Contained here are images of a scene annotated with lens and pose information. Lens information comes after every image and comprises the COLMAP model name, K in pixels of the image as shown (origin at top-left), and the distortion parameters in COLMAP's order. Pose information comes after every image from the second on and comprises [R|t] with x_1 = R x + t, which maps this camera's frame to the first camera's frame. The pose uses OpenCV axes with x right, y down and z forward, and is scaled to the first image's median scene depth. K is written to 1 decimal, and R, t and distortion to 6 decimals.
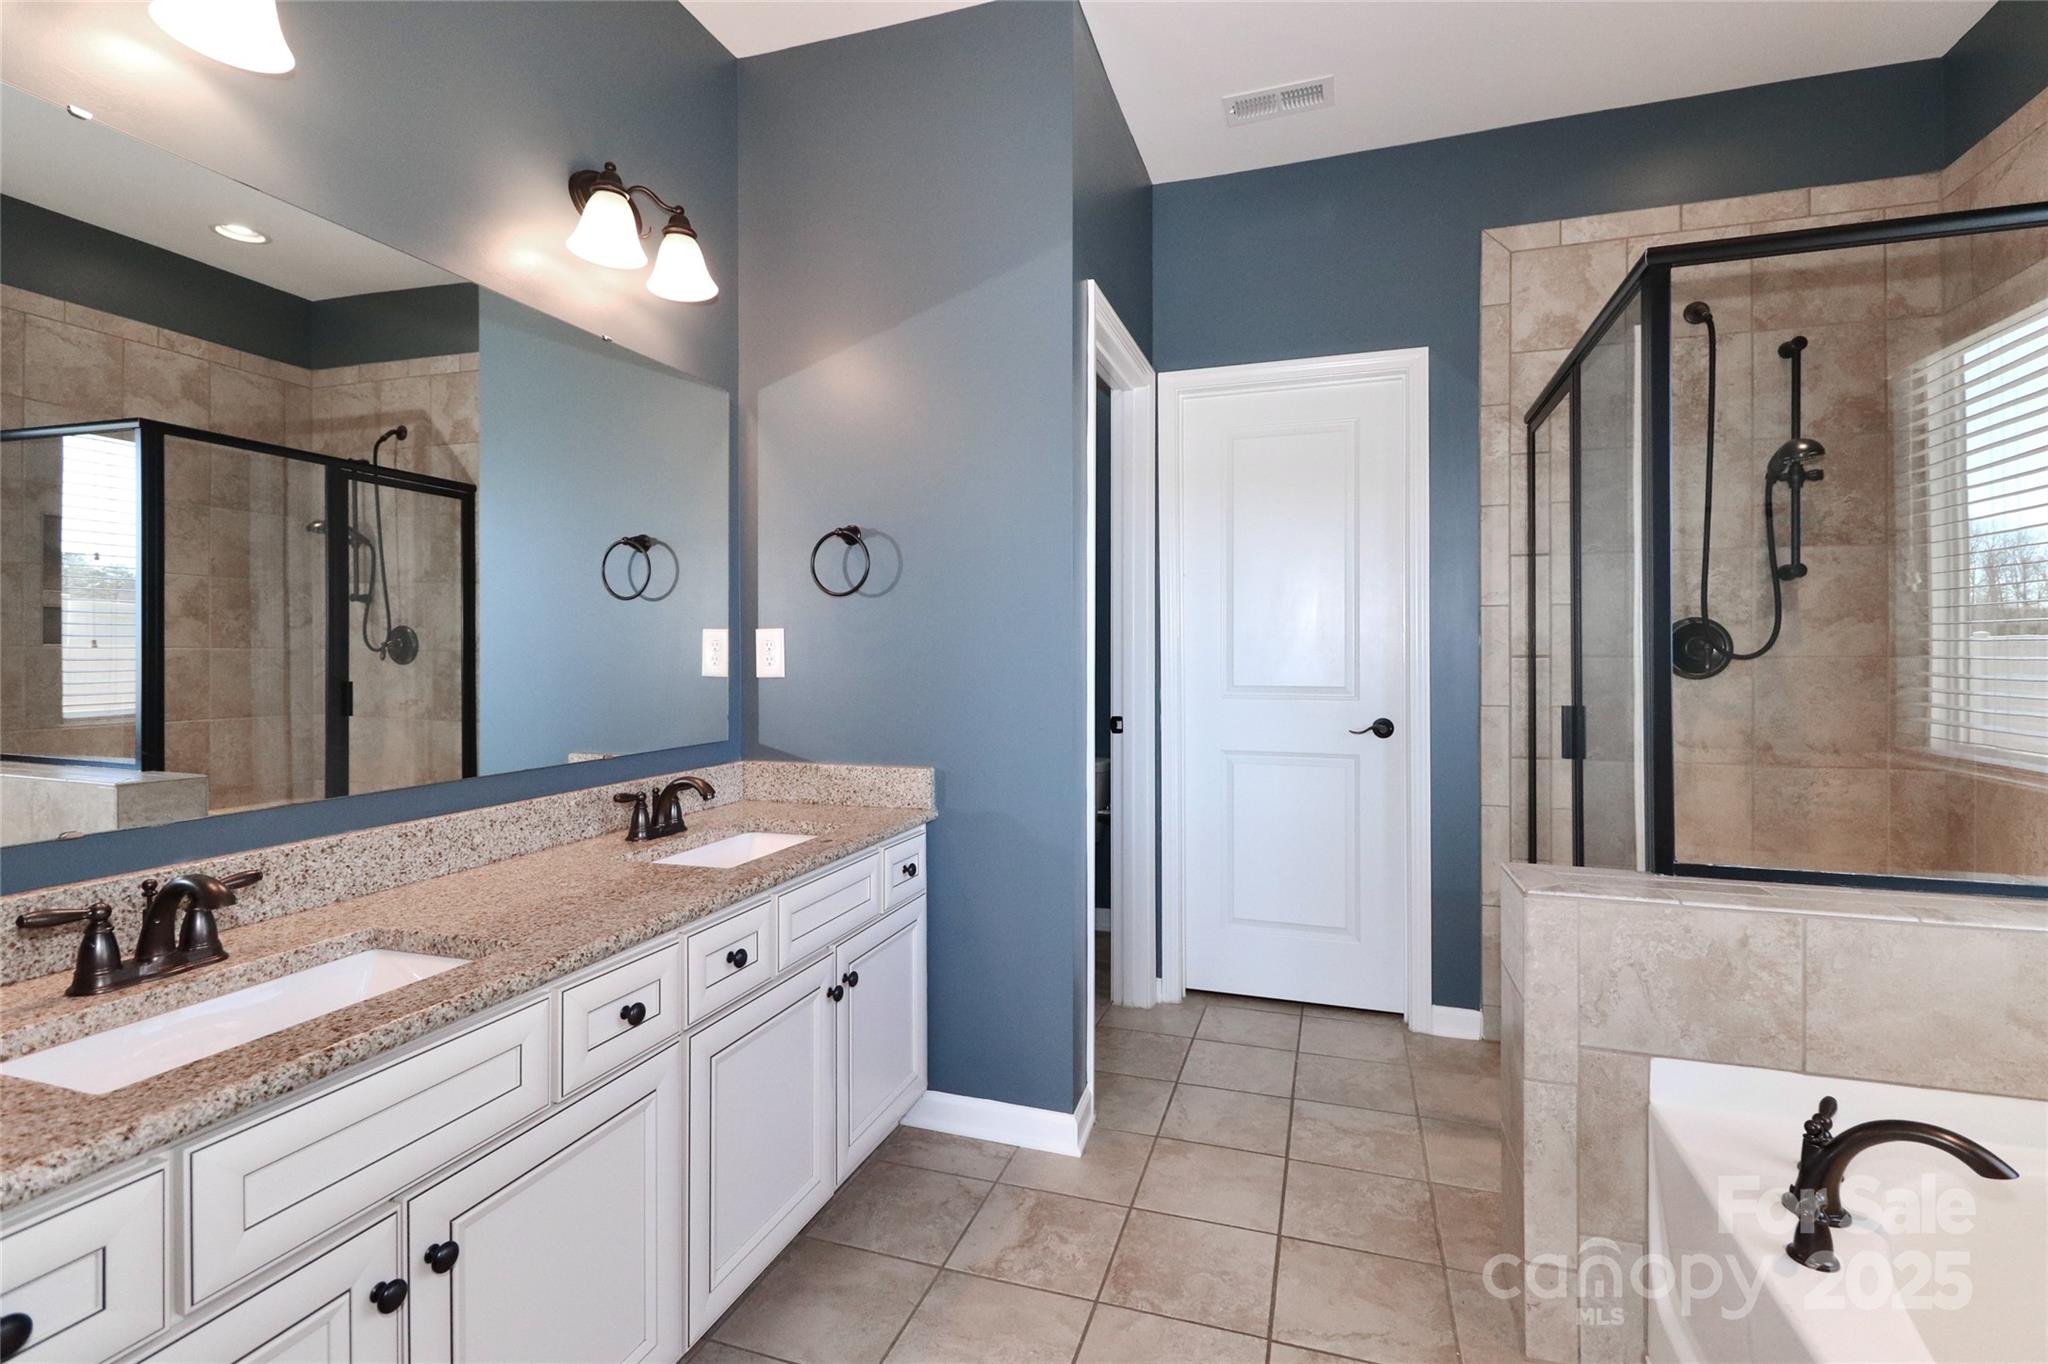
lens RADIAL K [[941.8, 0, 1017.0], [0, 941.8, 654.0], [0, 0, 1]] dist [0.000560, -0.000379]
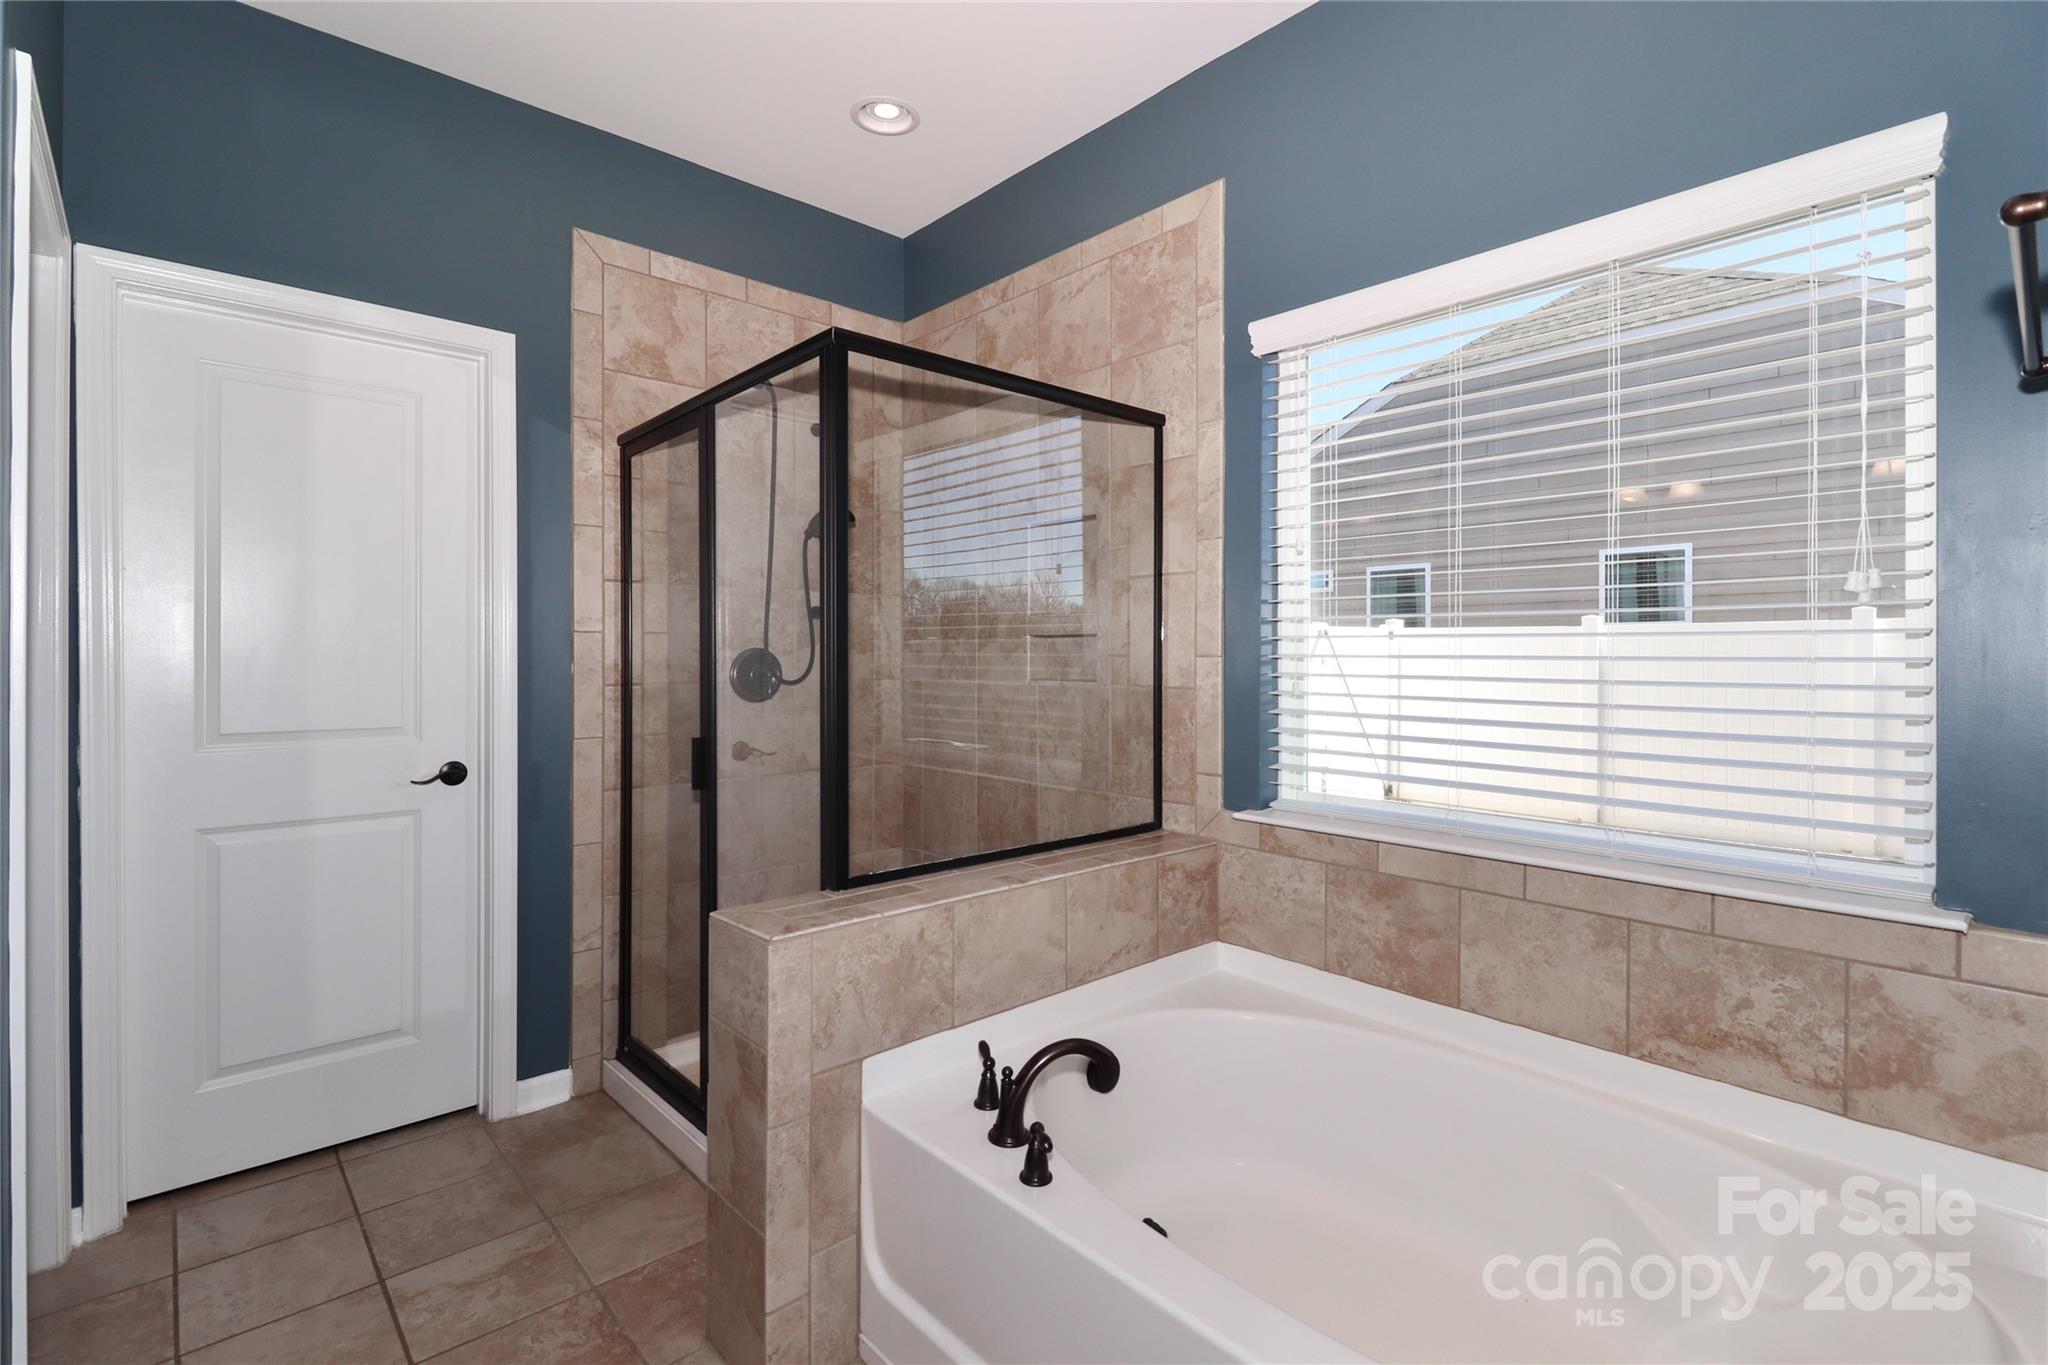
lens RADIAL K [[941.2, 0, 1033.9], [0, 941.2, 659.6], [0, 0, 1]] dist [0.016231, -0.009791]
pose [[0.477706, -0.001257, 0.878519, -0.118592], [0.001069, 0.999999, 0.000849, -0.025456], [-0.878519, 0.000533, 0.477707, 0.167902]]
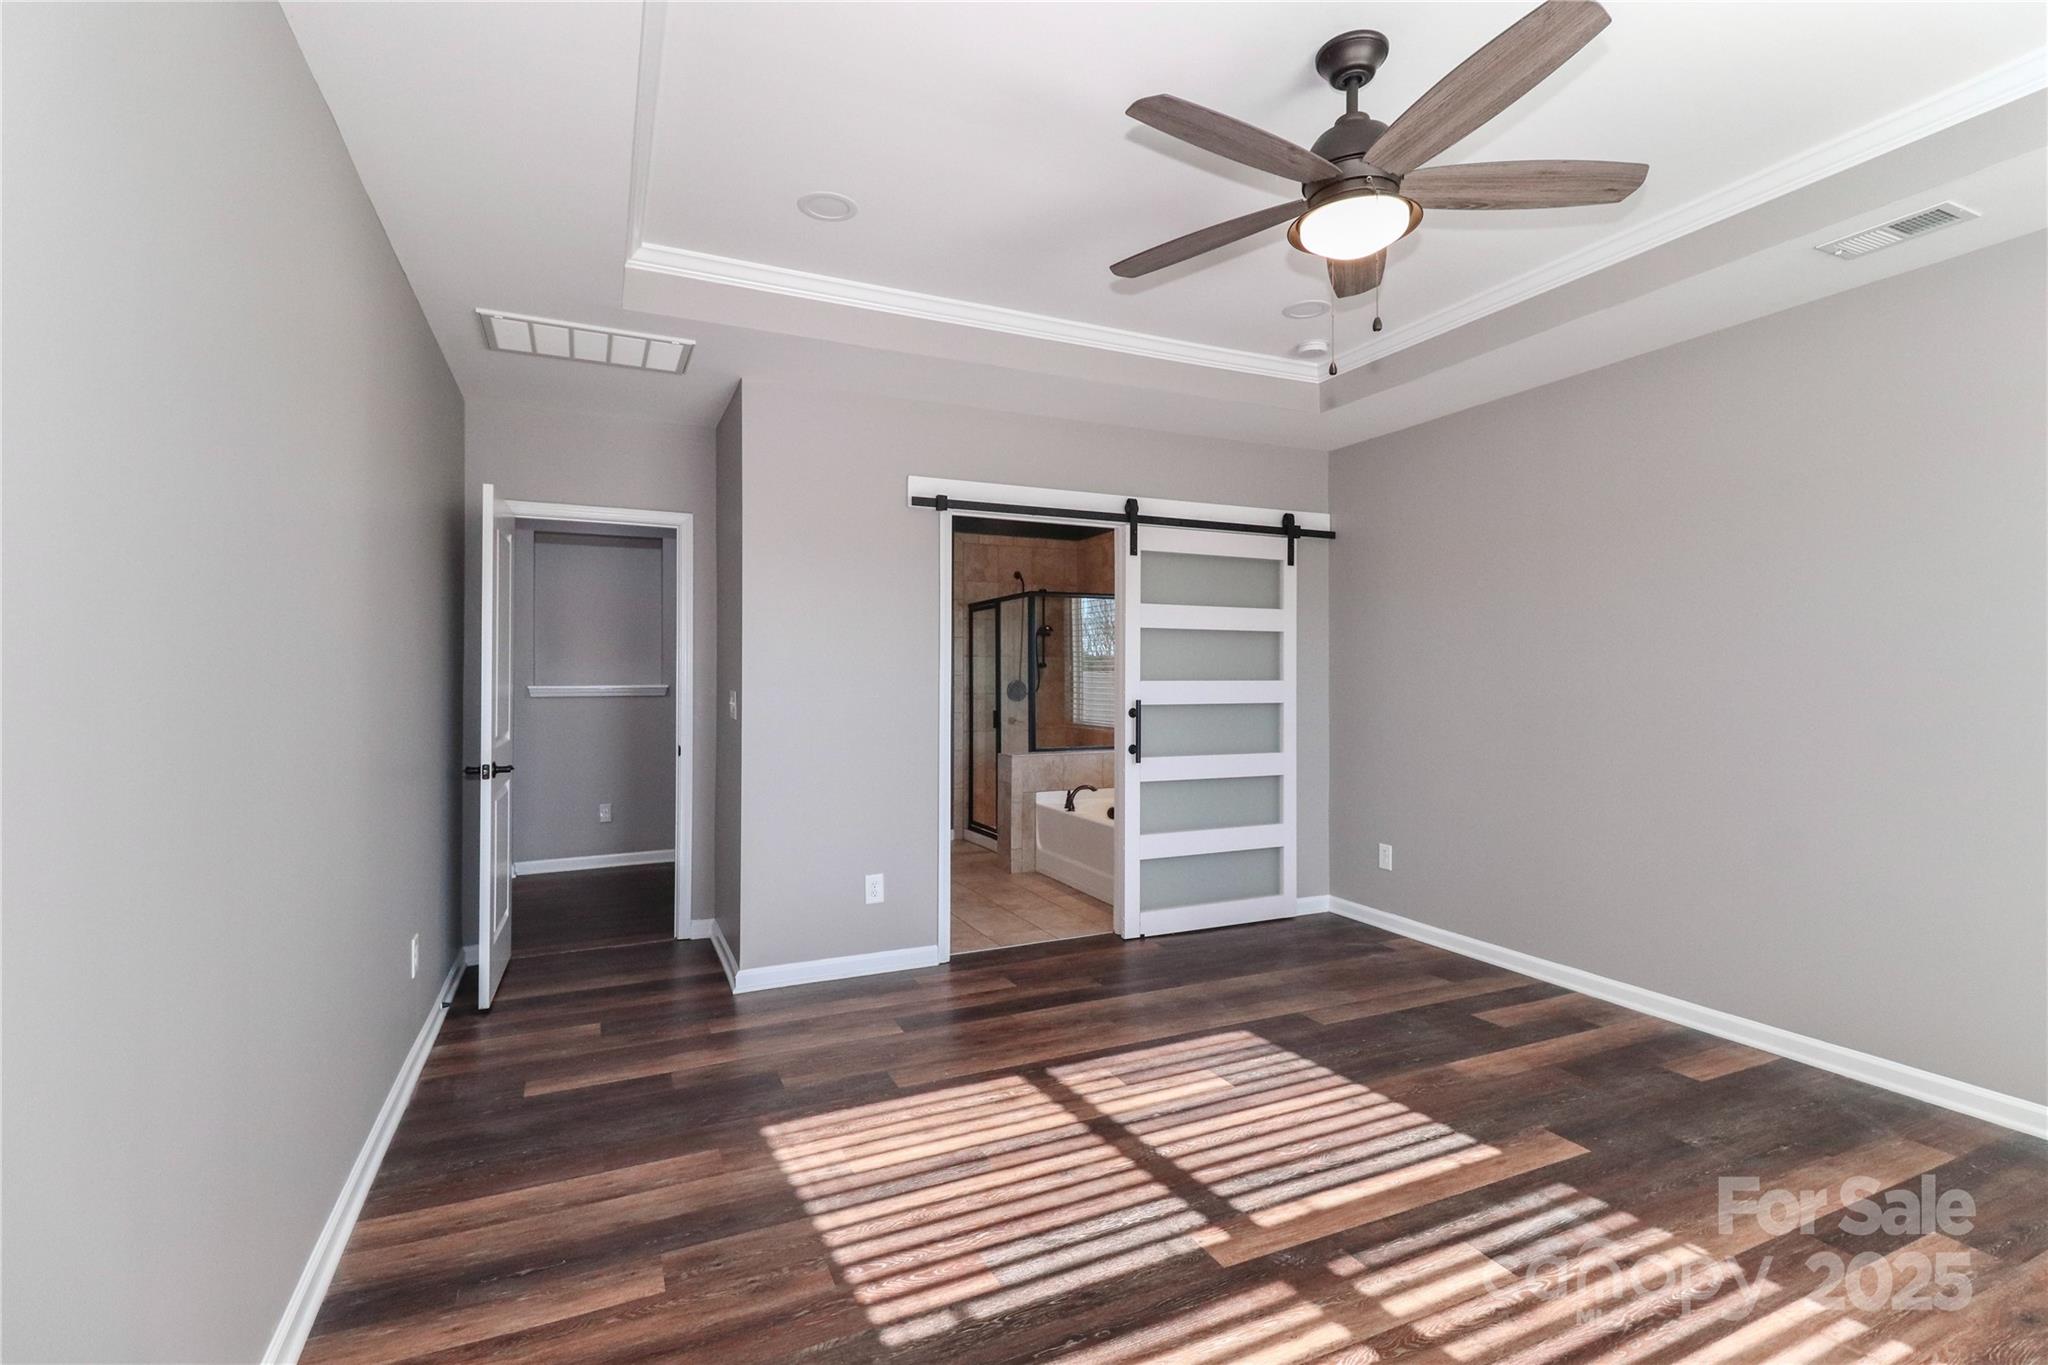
lens RADIAL K [[941.8, 0, 1017.0], [0, 941.8, 654.5], [0, 0, 1]] dist [0.000560, -0.000379]
pose [[0.731041, 0.017947, 0.682097, -1.278745], [0.002345, 0.999582, -0.028814, -0.033336], [-0.682329, 0.022664, 0.730693, -1.138424]]
